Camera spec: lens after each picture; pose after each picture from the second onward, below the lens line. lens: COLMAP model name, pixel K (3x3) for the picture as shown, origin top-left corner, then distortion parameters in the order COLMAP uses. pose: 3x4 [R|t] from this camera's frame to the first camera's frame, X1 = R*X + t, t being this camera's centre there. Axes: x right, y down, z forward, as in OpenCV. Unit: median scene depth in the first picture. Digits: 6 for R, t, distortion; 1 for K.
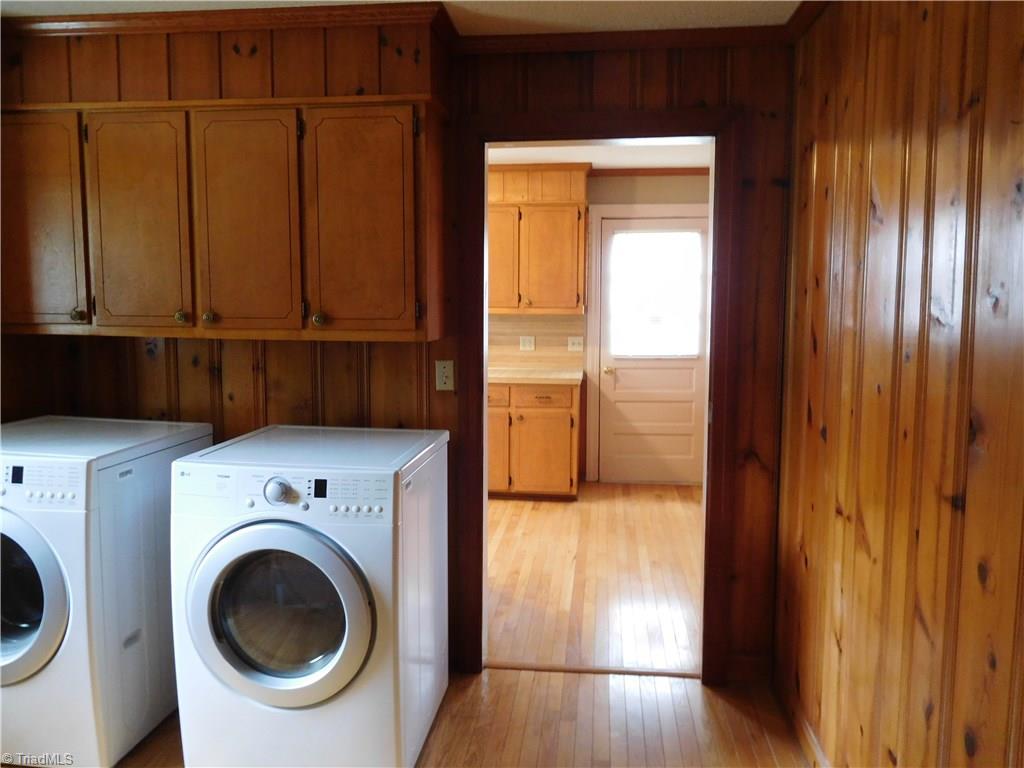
lens RADIAL K [[767.0, 0, 513.7], [0, 767.0, 379.6], [0, 0, 1]] dist [-0.007436, -0.001764]
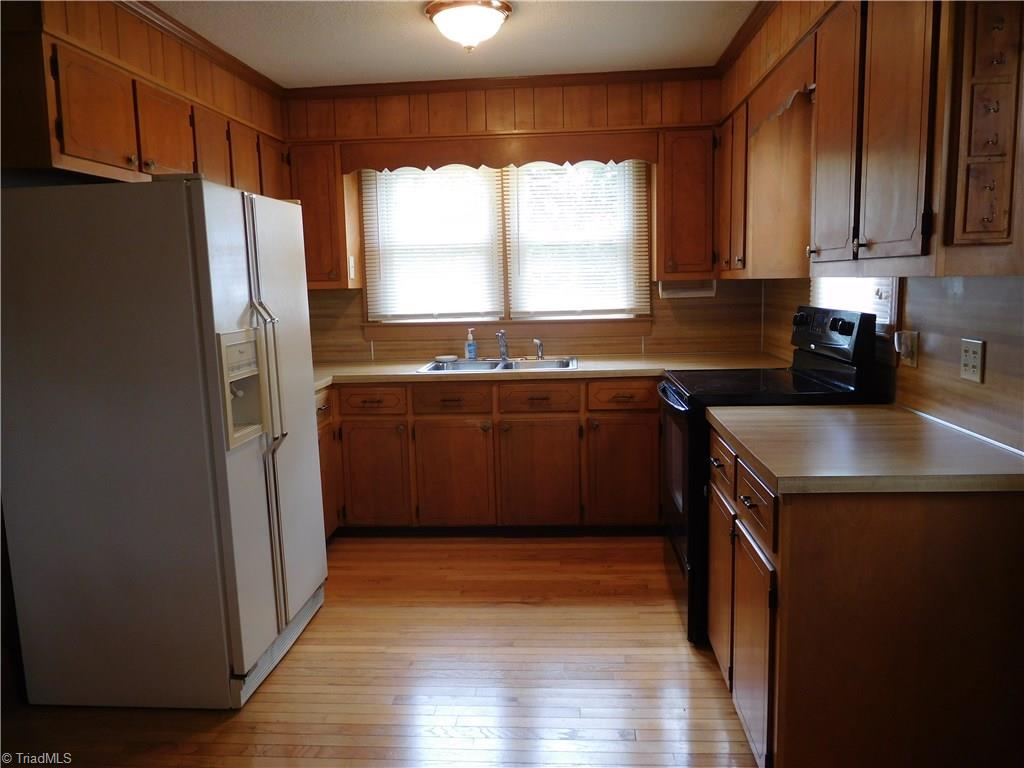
lens RADIAL K [[767.0, 0, 514.8], [0, 767.0, 389.0], [0, 0, 1]] dist [-0.007436, -0.001764]
pose [[0.051433, 0.134339, -0.989600, 0.360004], [-0.071020, 0.988894, 0.130552, -0.065811], [0.996148, 0.063567, 0.060402, 0.780229]]
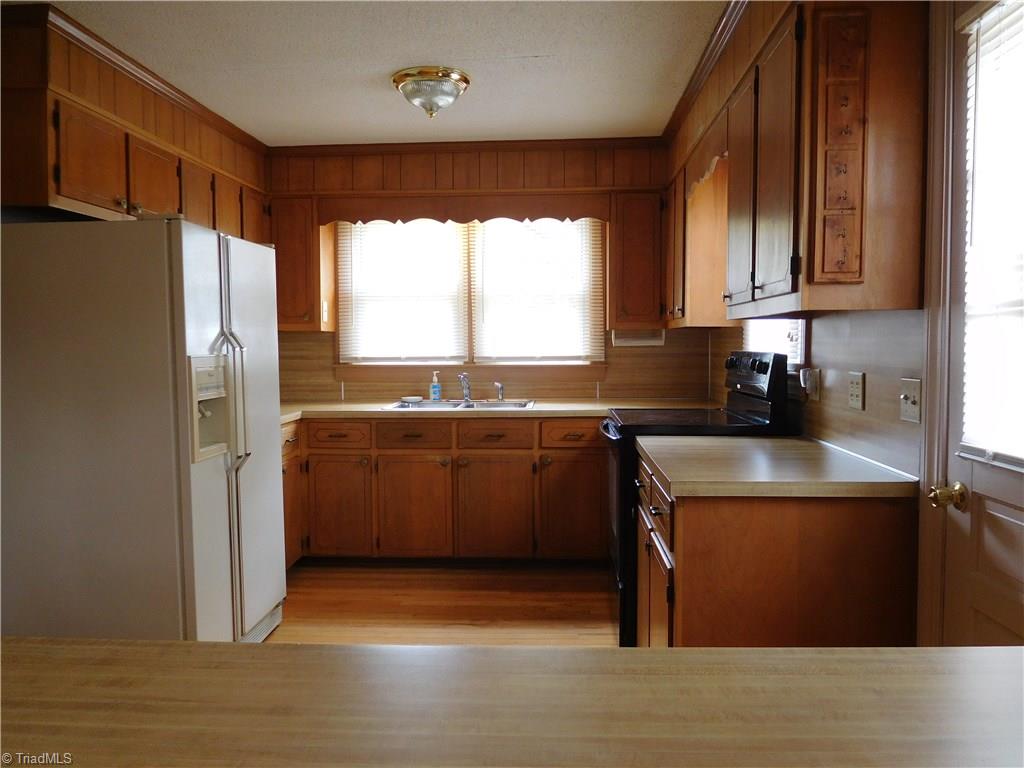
lens RADIAL K [[767.0, 0, 514.4], [0, 767.0, 390.6], [0, 0, 1]] dist [-0.007436, -0.001764]
pose [[0.065349, 0.057486, -0.996205, 0.406808], [-0.091982, 0.994436, 0.051350, -0.051895], [0.993614, 0.088277, 0.070273, 0.805561]]
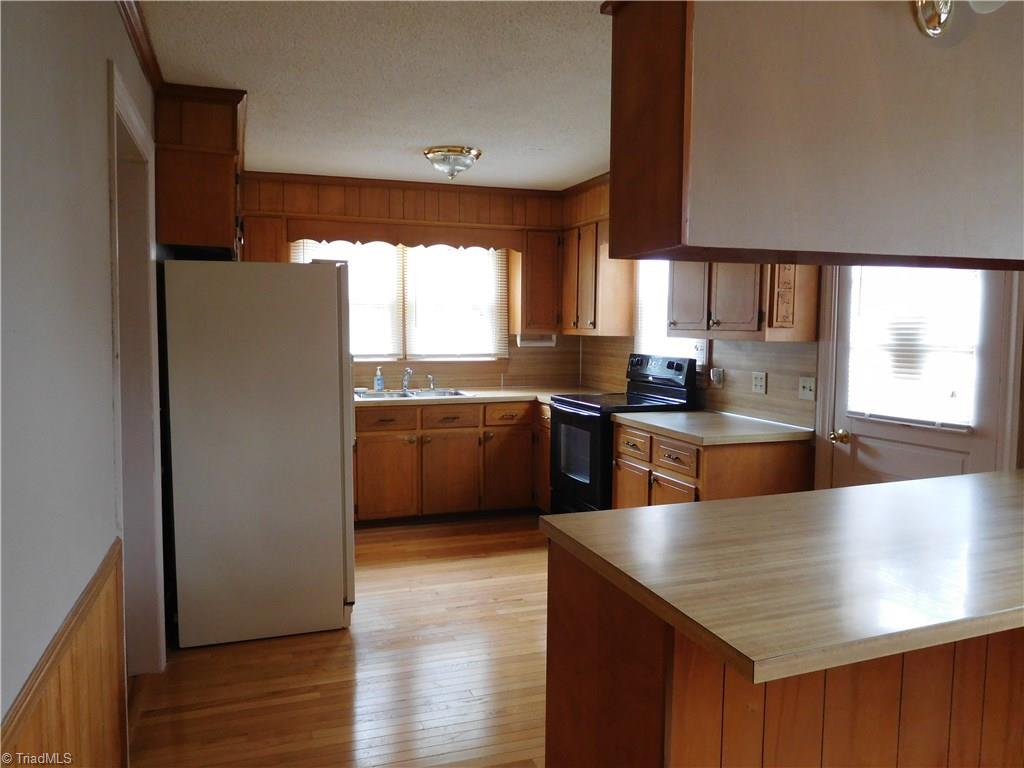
lens RADIAL K [[767.0, 0, 517.5], [0, 767.0, 388.6], [0, 0, 1]] dist [-0.007436, -0.001764]
pose [[0.453183, 0.074389, -0.888308, 0.540255], [-0.093791, 0.994960, 0.035471, -0.046428], [0.886470, 0.067240, 0.457876, 0.496332]]
